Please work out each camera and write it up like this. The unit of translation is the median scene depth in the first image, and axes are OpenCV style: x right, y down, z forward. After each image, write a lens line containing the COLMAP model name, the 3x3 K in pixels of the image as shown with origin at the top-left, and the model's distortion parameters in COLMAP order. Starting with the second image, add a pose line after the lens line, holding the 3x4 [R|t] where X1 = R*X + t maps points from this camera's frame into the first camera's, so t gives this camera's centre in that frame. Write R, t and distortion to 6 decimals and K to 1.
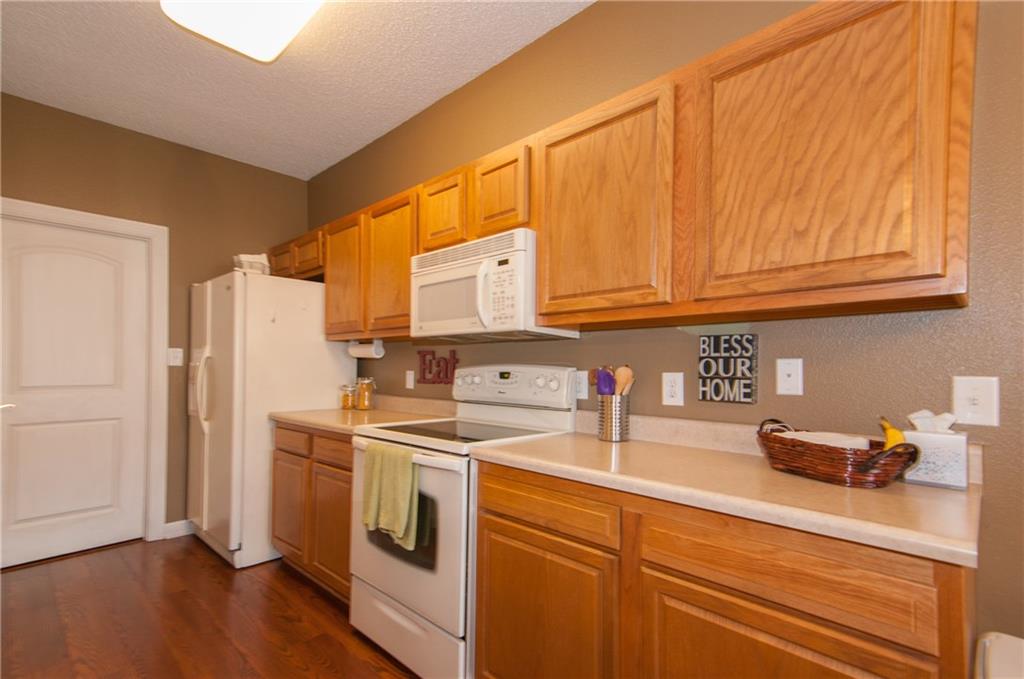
lens RADIAL K [[478.9, 0, 511.7], [0, 478.9, 360.8], [0, 0, 1]] dist [0.045194, -0.000326]
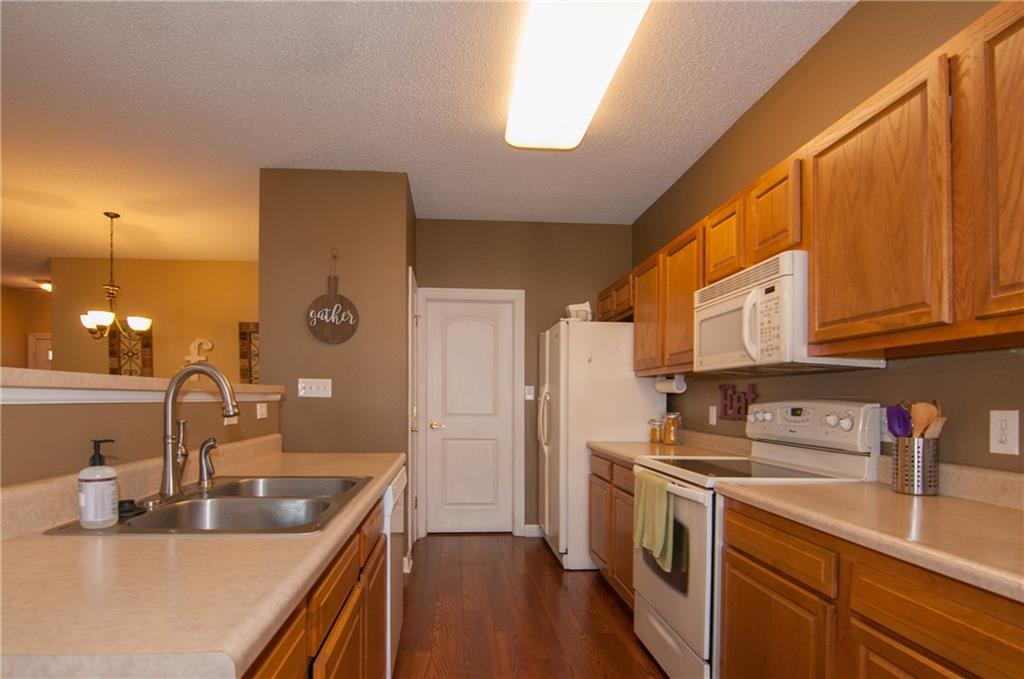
lens RADIAL K [[538.1, 0, 493.9], [0, 538.1, 400.3], [0, 0, 1]] dist [-0.013904, -0.001792]
pose [[0.742343, 0.001466, -0.670018, 0.309857], [0.004718, 0.999961, 0.007415, -0.001260], [0.670003, -0.008665, 0.742308, -0.147255]]
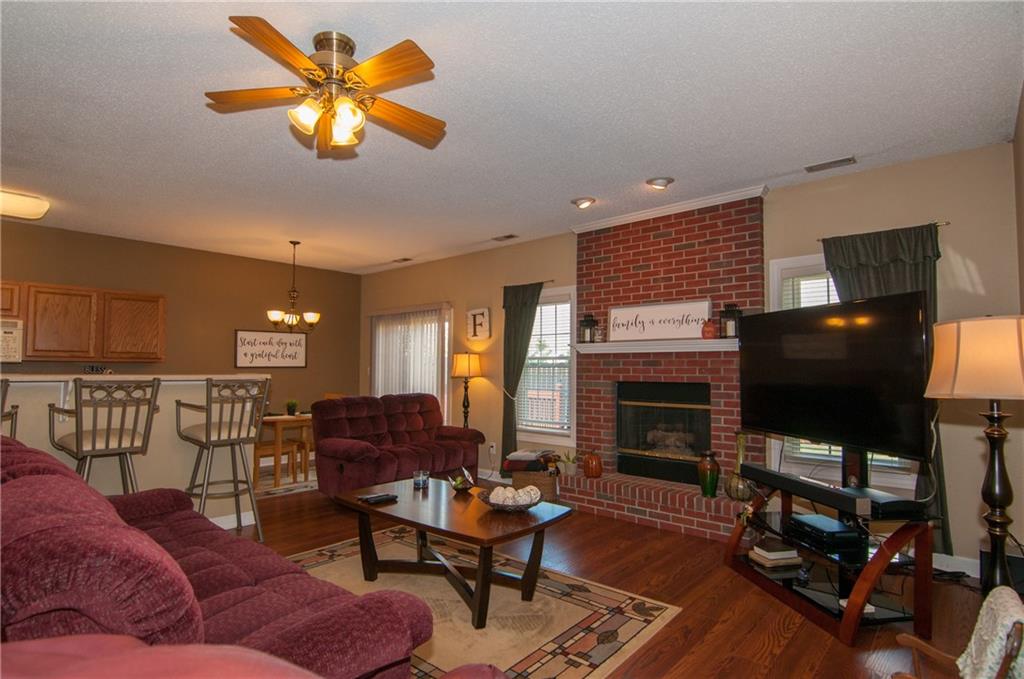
lens RADIAL K [[519.6, 0, 497.7], [0, 519.6, 350.5], [0, 0, 1]] dist [-0.009647, -0.002040]
pose [[-0.029366, 0.032402, 0.999043, -2.832863], [-0.019327, 0.999269, -0.032977, -0.088795], [-0.999382, -0.020277, -0.028718, -1.436144]]
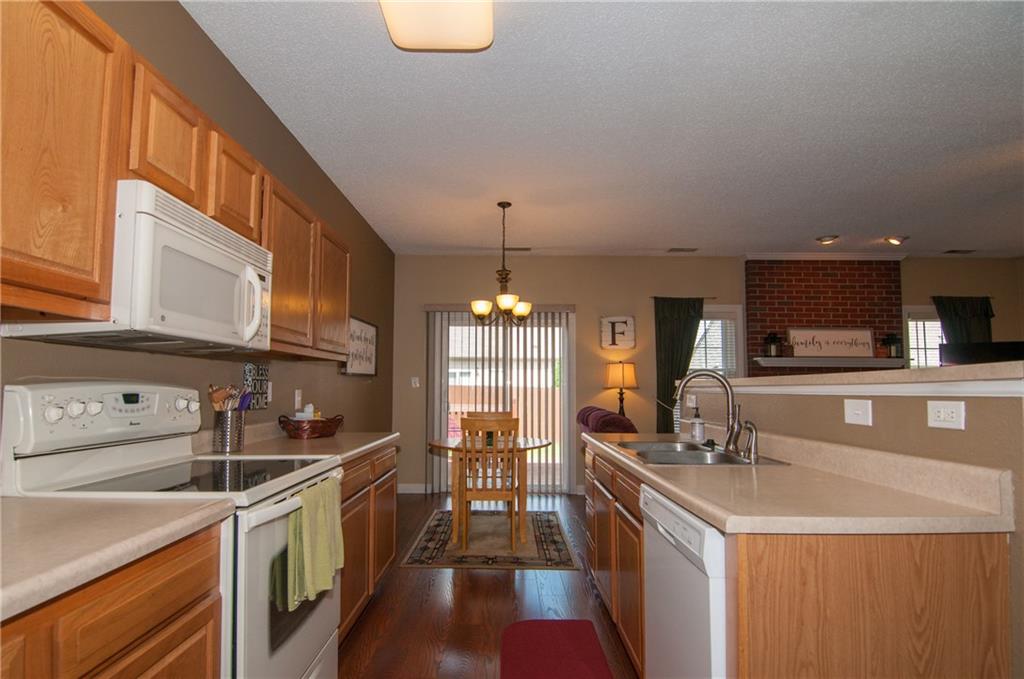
lens RADIAL K [[519.6, 0, 497.7], [0, 519.6, 350.5], [0, 0, 1]] dist [-0.009647, -0.002040]
pose [[-0.680937, 0.043299, 0.731061, -1.206037], [-0.019854, 0.996792, -0.077530, 0.012494], [-0.732073, -0.067308, -0.677893, 1.485668]]
